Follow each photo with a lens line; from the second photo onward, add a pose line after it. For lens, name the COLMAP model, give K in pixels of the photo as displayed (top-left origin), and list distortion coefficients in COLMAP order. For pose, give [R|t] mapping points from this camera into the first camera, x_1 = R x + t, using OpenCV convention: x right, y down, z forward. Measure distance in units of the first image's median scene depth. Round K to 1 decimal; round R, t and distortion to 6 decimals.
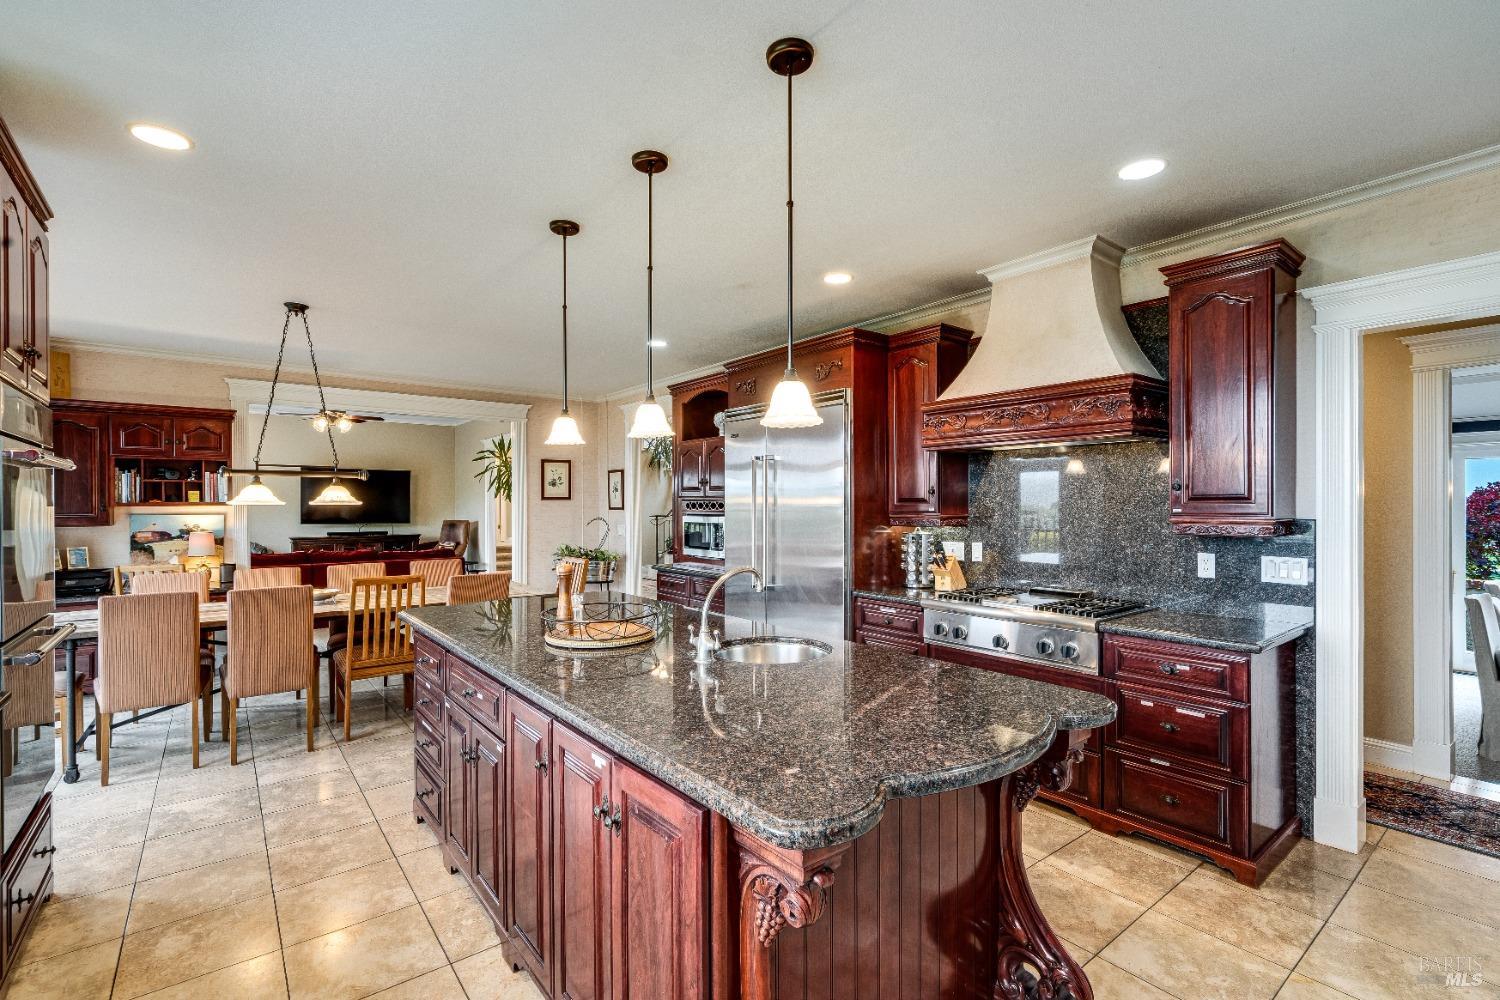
lens RADIAL K [[683.9, 0, 739.0], [0, 683.9, 503.6], [0, 0, 1]] dist [-0.005370, 0.003336]
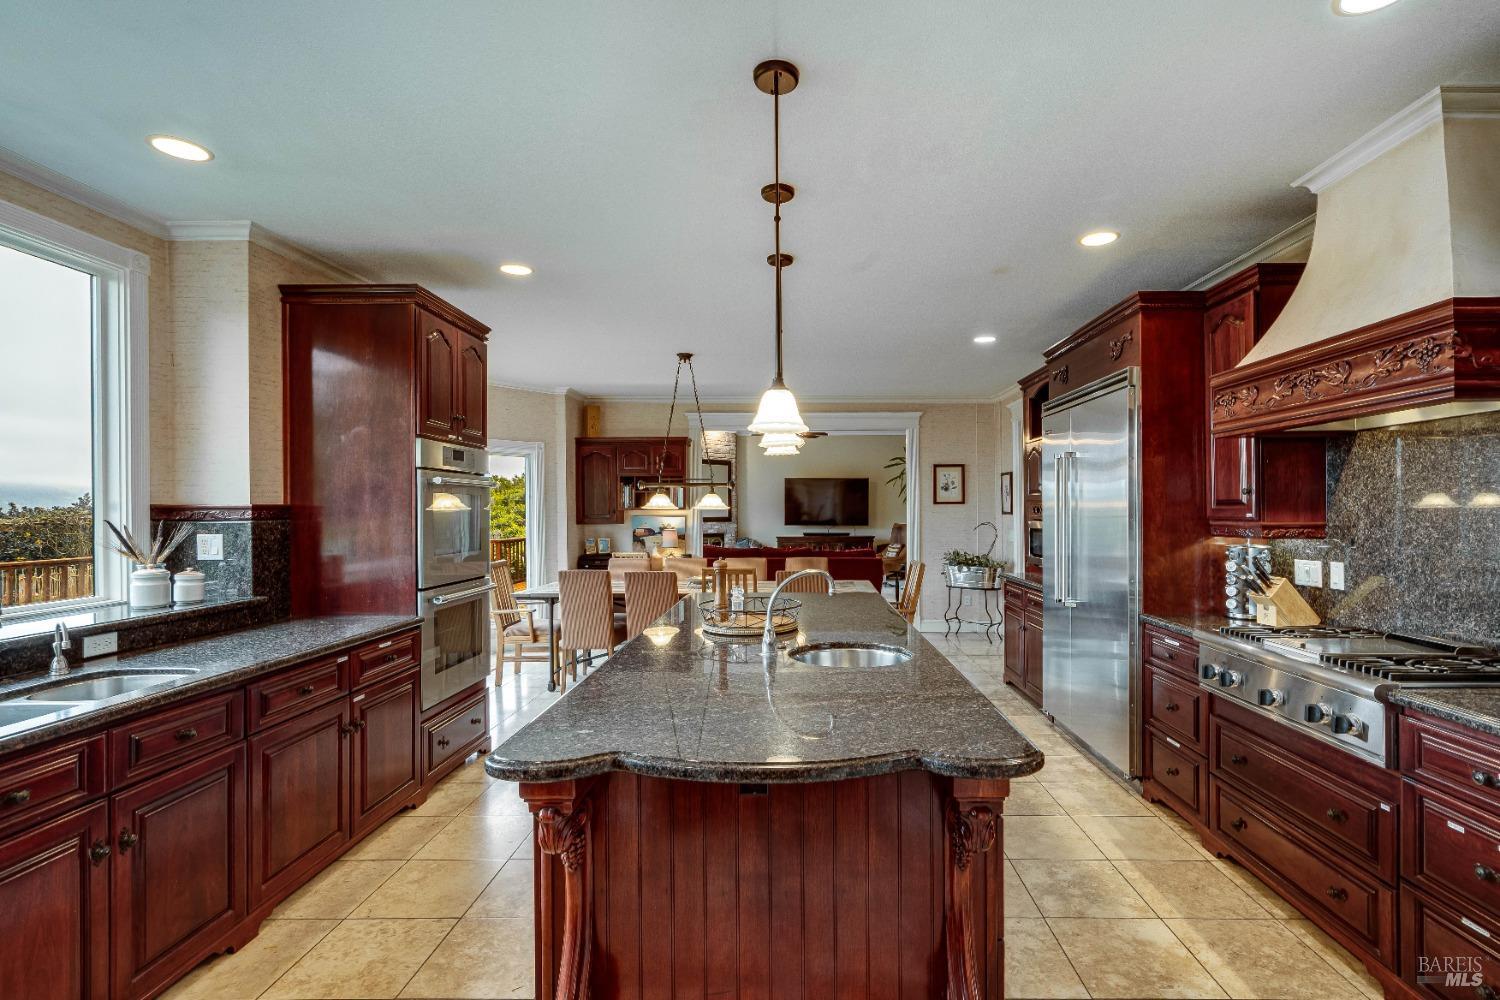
lens RADIAL K [[683.9, 0, 755.0], [0, 683.9, 509.1], [0, 0, 1]] dist [-0.005370, 0.003336]
pose [[0.789488, -0.000365, -0.613765, 0.297546], [0.001255, 0.999999, 0.001020, 0.000550], [0.613764, -0.001576, 0.789488, 0.072895]]
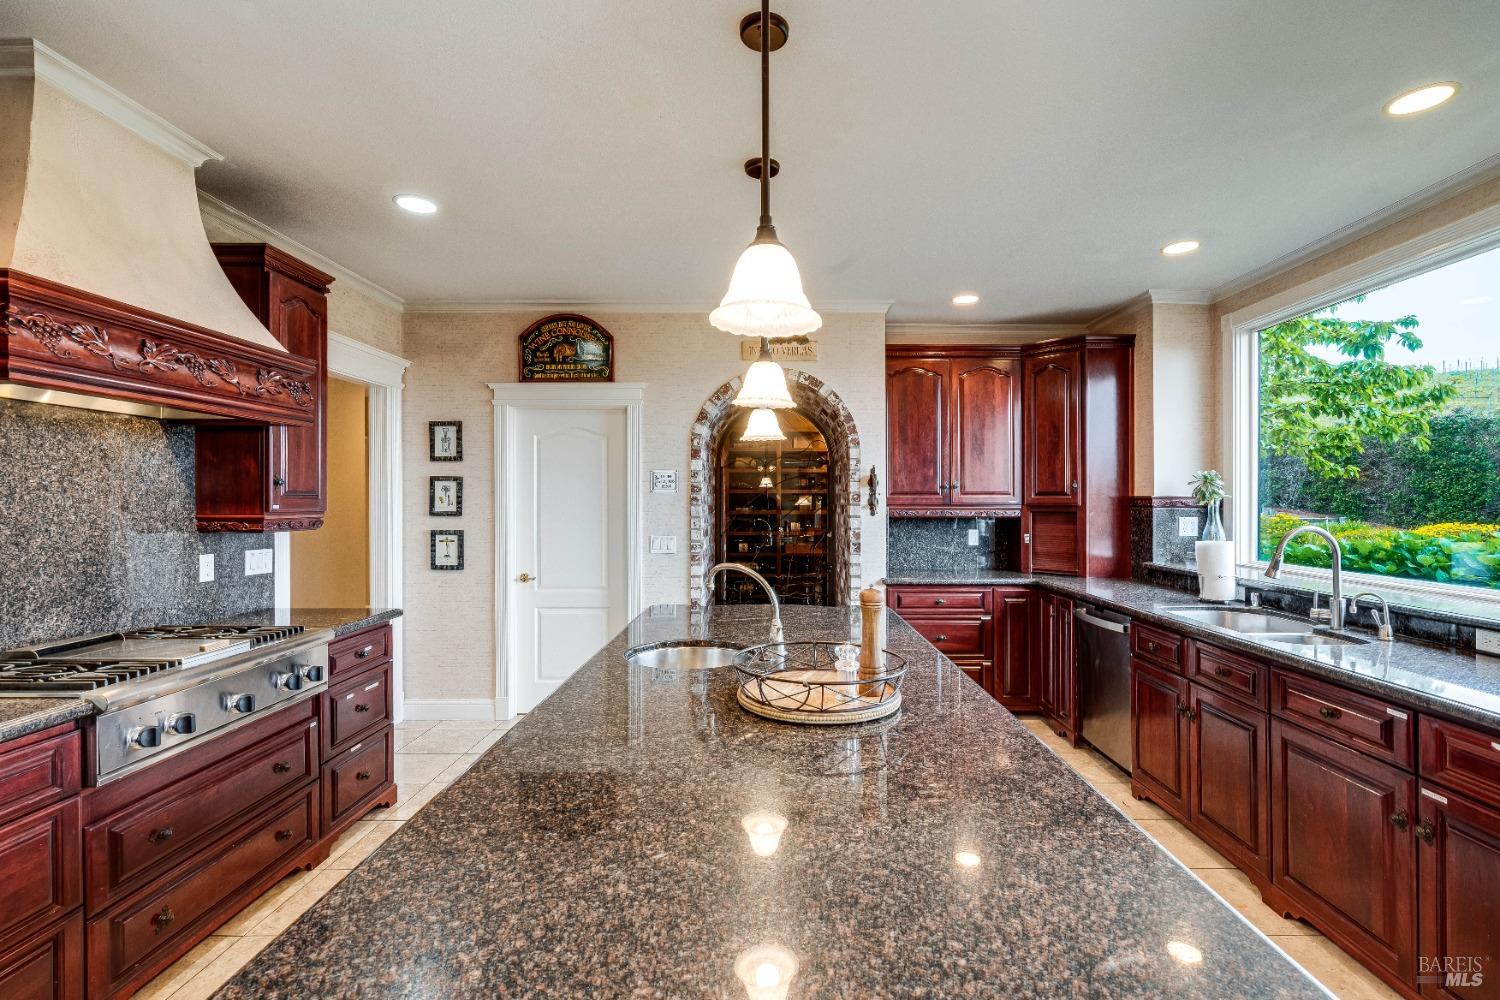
lens RADIAL K [[683.9, 0, 745.7], [0, 683.9, 497.7], [0, 0, 1]] dist [-0.005370, 0.003336]
pose [[-0.791577, 0.005061, 0.611049, -0.312880], [0.001966, 0.999982, -0.005736, 0.002754], [-0.611066, -0.003339, -0.791572, 0.917700]]
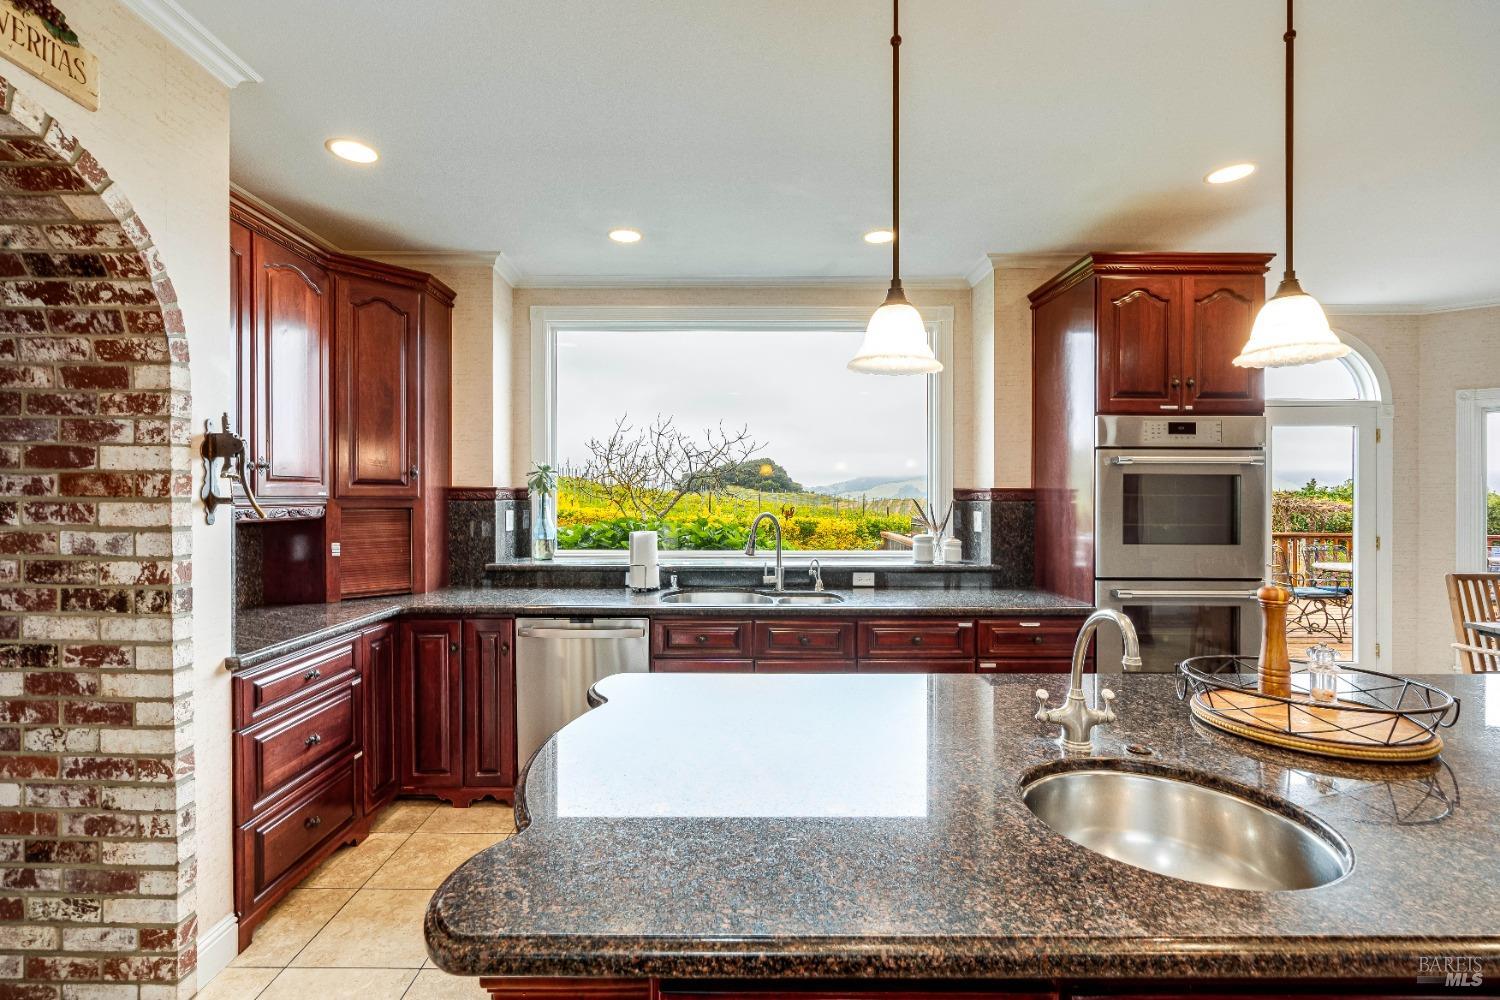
lens RADIAL K [[683.9, 0, 749.9], [0, 683.9, 492.4], [0, 0, 1]] dist [-0.005370, 0.003336]
pose [[-0.579940, -0.001534, -0.814658, 0.321235], [-0.001065, 0.999999, -0.001126, 0.002730], [0.814659, 0.000215, -0.579941, 0.555484]]
